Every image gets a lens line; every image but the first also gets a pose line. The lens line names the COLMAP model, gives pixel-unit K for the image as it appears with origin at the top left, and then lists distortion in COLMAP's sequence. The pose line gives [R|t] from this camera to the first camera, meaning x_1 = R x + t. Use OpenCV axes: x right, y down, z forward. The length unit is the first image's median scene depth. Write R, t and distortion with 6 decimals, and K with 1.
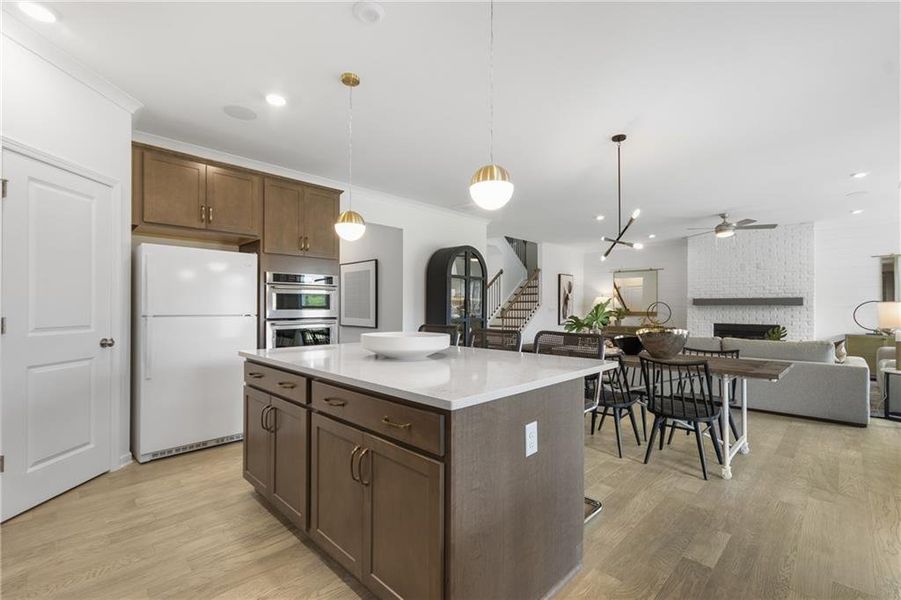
lens RADIAL K [[396.0, 0, 447.0], [0, 396.0, 304.9], [0, 0, 1]] dist [0.008728, -0.001822]
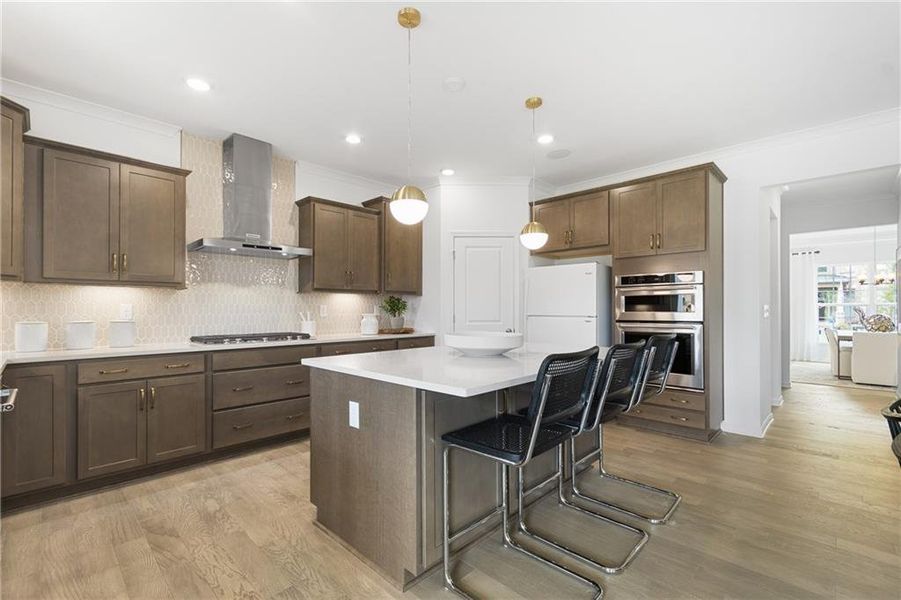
lens RADIAL K [[396.0, 0, 447.2], [0, 396.0, 307.3], [0, 0, 1]] dist [0.008728, -0.001822]
pose [[0.009730, -0.006829, -0.999929, 0.321640], [0.007100, 0.999952, -0.006760, 0.002178], [0.999927, -0.007034, 0.009778, 0.281412]]
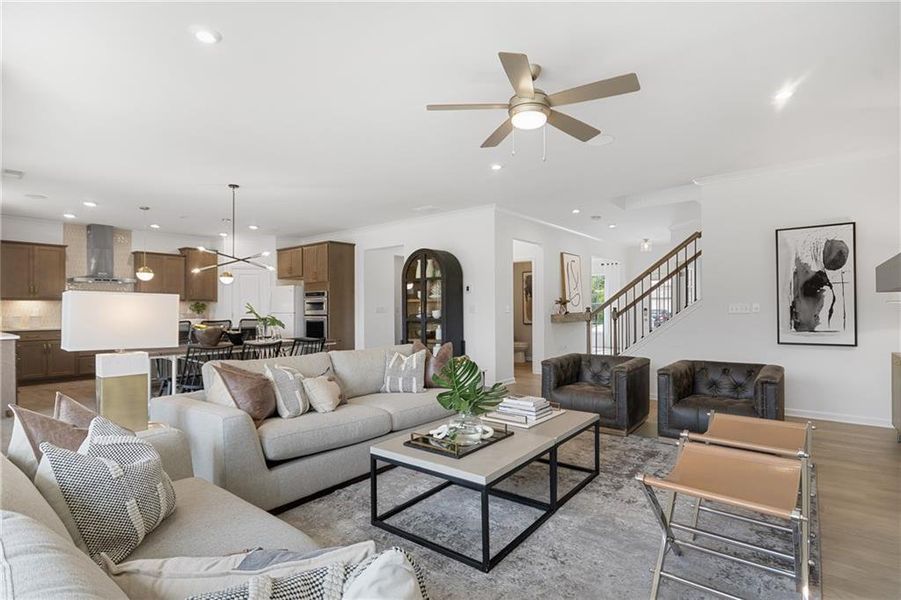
lens RADIAL K [[432.0, 0, 451.6], [0, 432.0, 308.4], [0, 0, 1]] dist [-0.002477, -0.004571]
pose [[0.110795, -0.001927, -0.993841, 1.005361], [0.013780, 0.999905, -0.000402, 0.008149], [0.993748, -0.013650, 0.110811, 0.801111]]
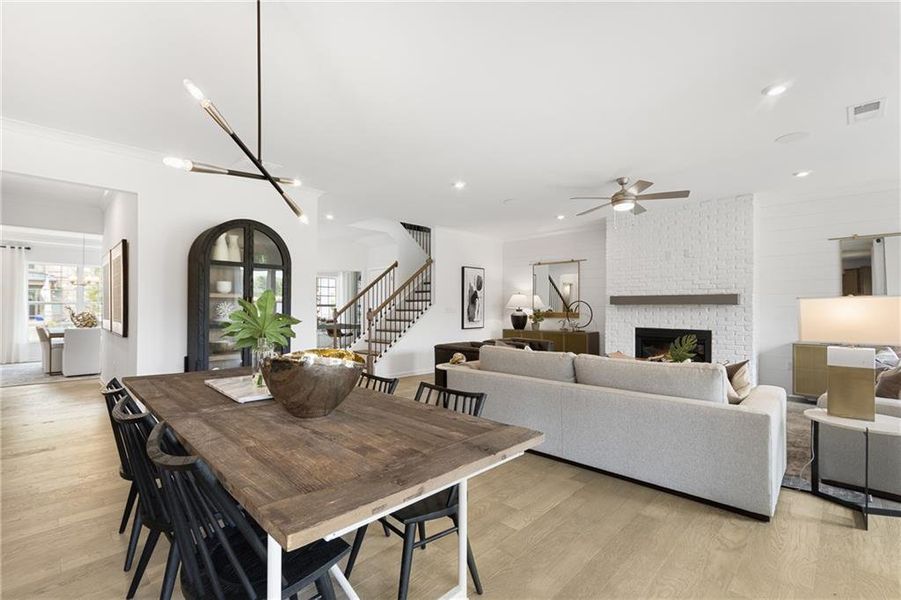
lens RADIAL K [[396.0, 0, 444.9], [0, 396.0, 305.9], [0, 0, 1]] dist [0.008728, -0.001822]
pose [[0.999992, -0.000764, 0.003961, 0.336188], [0.000755, 0.999997, 0.002257, 0.001727], [-0.003963, -0.002254, 0.999990, 0.250477]]
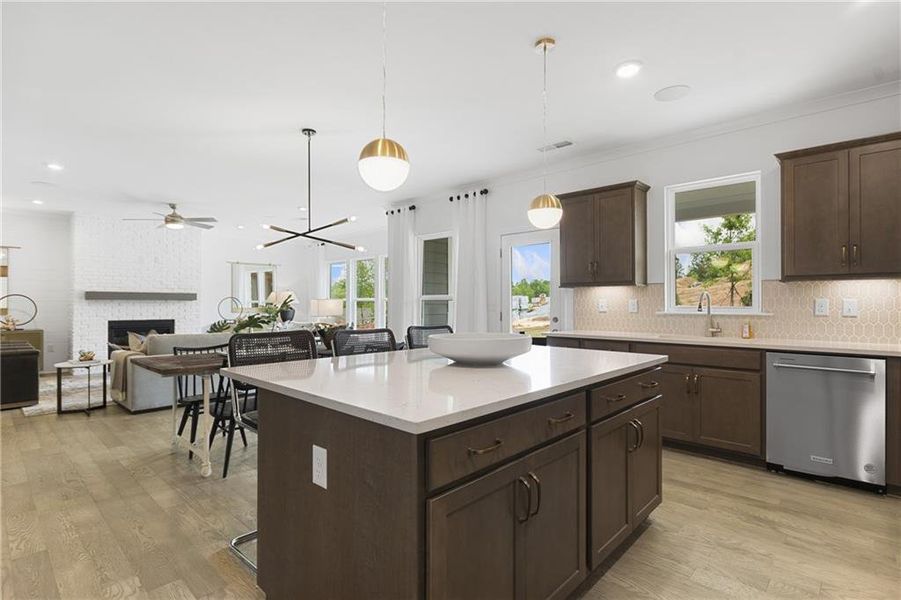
lens RADIAL K [[432.0, 0, 439.4], [0, 432.0, 304.2], [0, 0, 1]] dist [-0.002477, -0.004571]
pose [[-0.028659, -0.006464, 0.999568, -0.328667], [-0.007773, 0.999950, 0.006243, -0.000840], [-0.999559, -0.007591, -0.028708, 0.355900]]
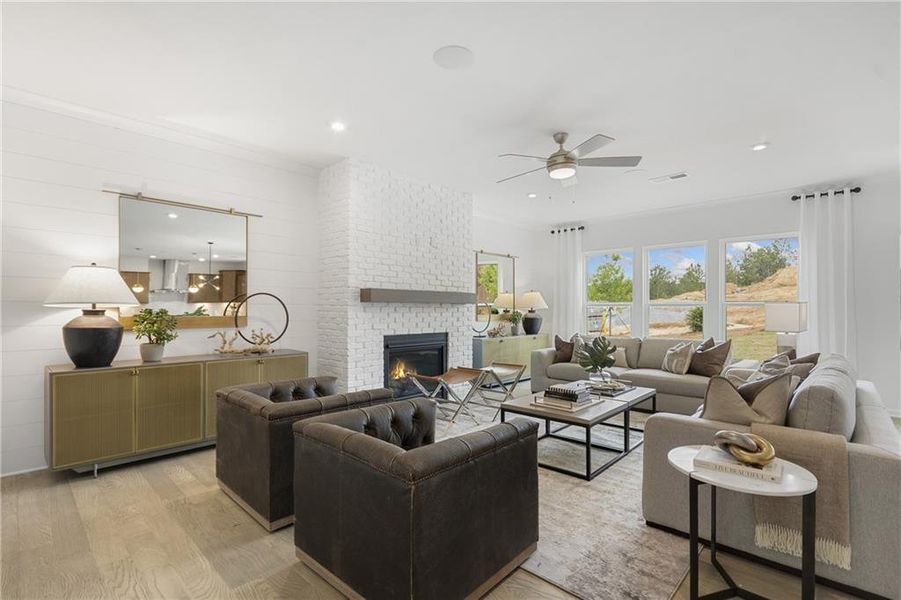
lens RADIAL K [[408.5, 0, 449.7], [0, 408.5, 302.2], [0, 0, 1]] dist [0.010688, 0.000436]
pose [[-0.018018, 0.012342, 0.999761, 0.129036], [-0.009417, 0.999877, -0.012513, 0.008394], [-0.999793, -0.009640, -0.017900, 1.060994]]
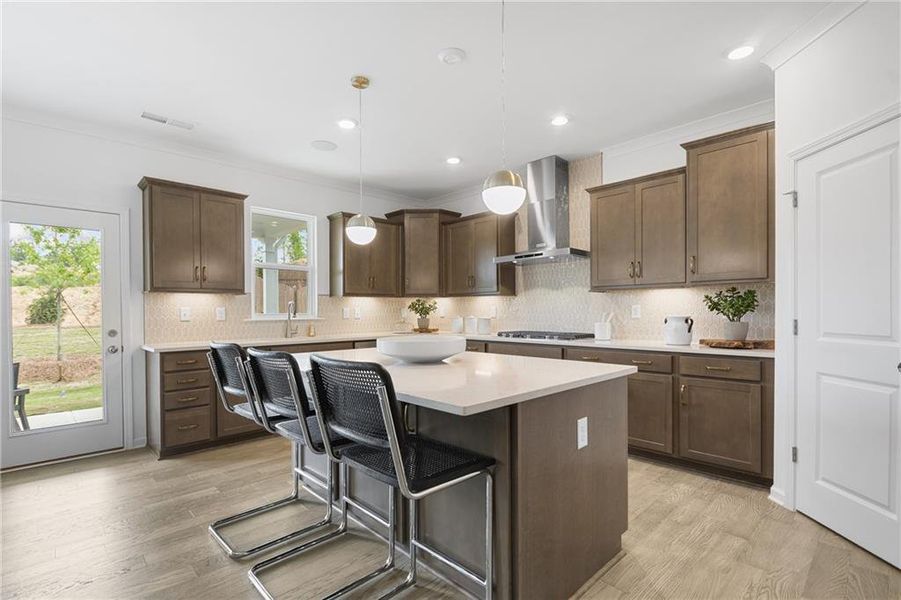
lens RADIAL K [[432.0, 0, 448.8], [0, 432.0, 306.3], [0, 0, 1]] dist [-0.002477, -0.004571]
pose [[-0.999738, 0.004060, 0.022516, -0.061995], [0.003675, 0.999847, -0.017101, 0.004351], [-0.022582, -0.017014, -0.999600, 0.658289]]
